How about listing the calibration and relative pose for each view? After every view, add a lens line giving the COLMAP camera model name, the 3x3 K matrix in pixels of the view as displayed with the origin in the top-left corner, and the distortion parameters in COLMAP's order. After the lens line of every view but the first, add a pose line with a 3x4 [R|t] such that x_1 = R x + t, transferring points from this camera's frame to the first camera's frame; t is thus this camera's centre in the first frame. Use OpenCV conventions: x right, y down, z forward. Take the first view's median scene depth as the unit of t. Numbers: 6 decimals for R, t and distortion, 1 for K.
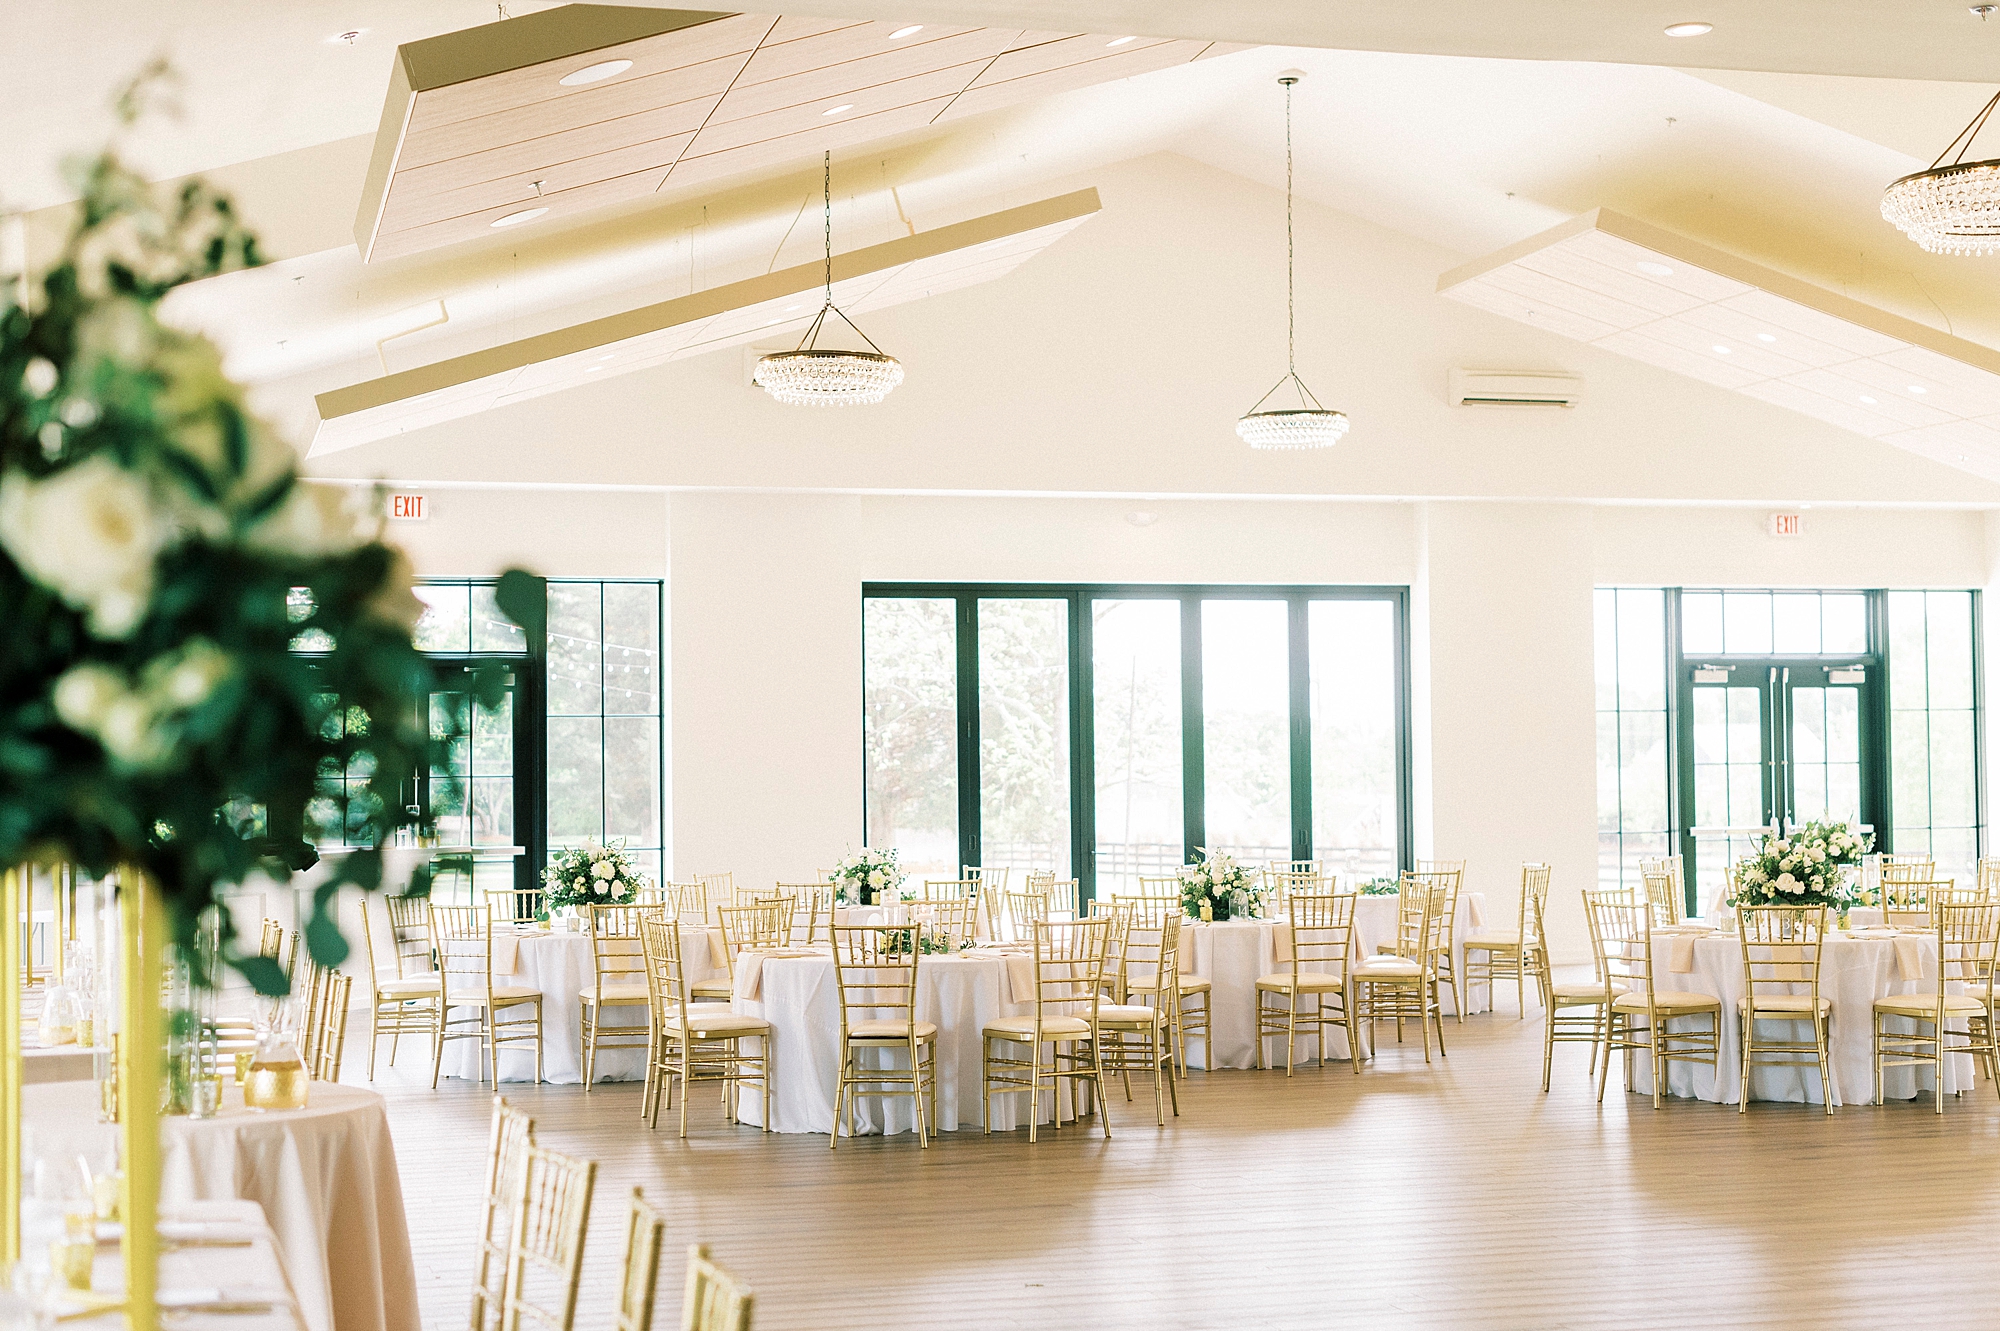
lens RADIAL K [[2879.3, 0, 1000.0], [0, 2879.3, 665.5], [0, 0, 1]] dist [0.192043, 0.023097]
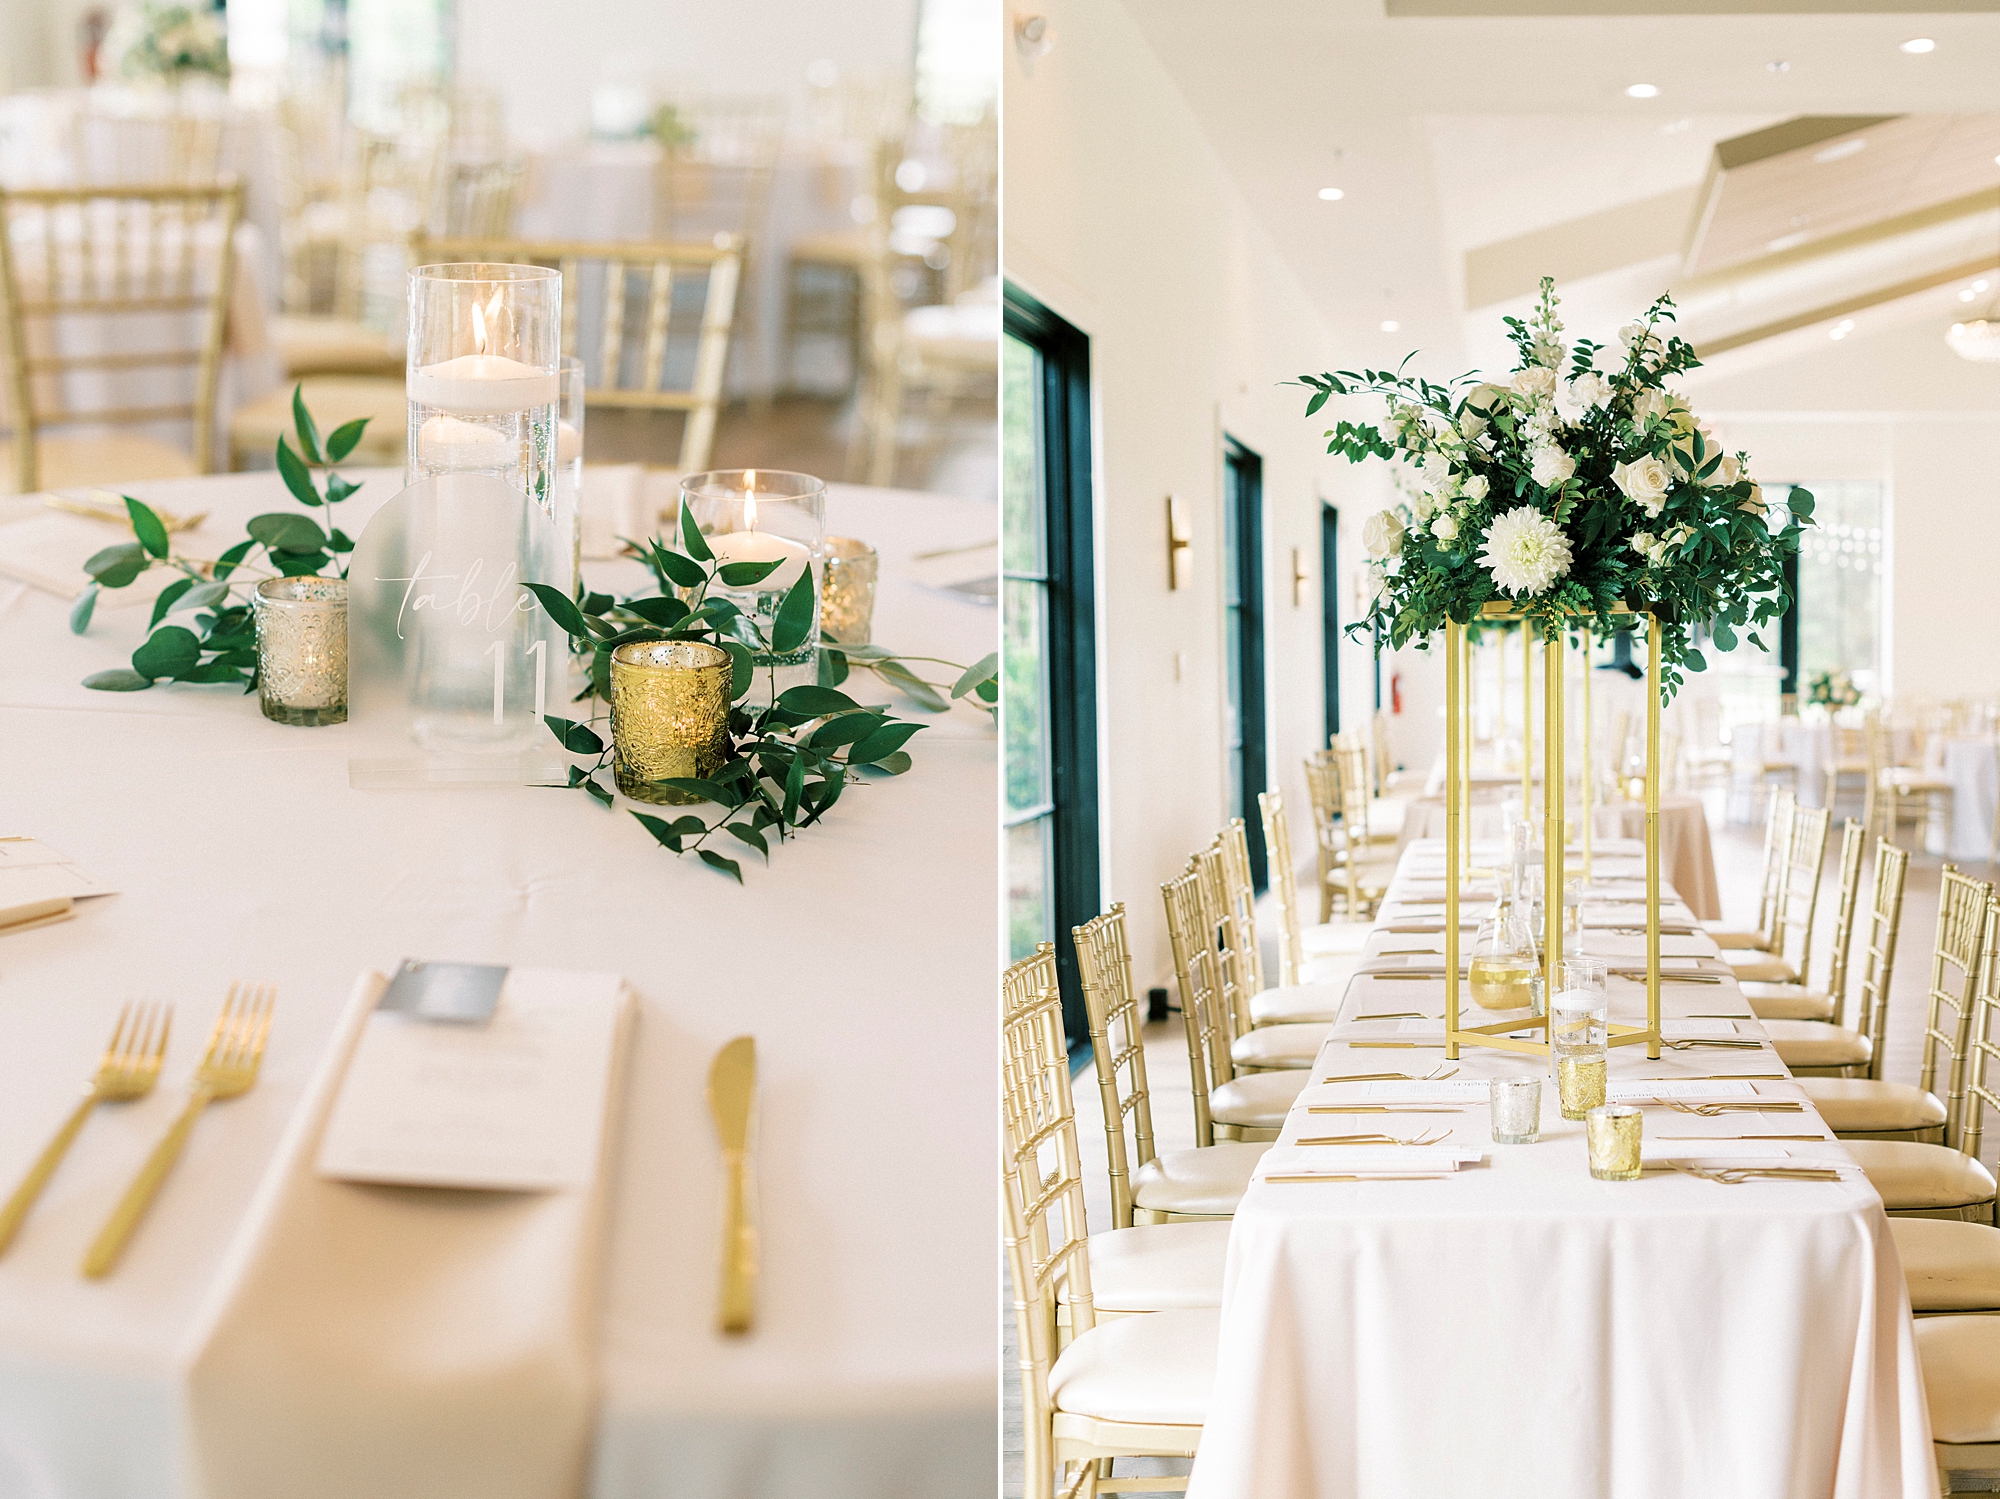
lens RADIAL K [[2882.8, 0, 1000.0], [0, 2882.8, 749.5], [0, 0, 1]] dist [-0.157036, -0.026653]
pose [[0.910500, 0.026410, -0.412665, 0.094774], [0.001719, 0.997708, 0.067646, 0.009061], [0.413506, -0.062301, 0.908368, -0.649901]]
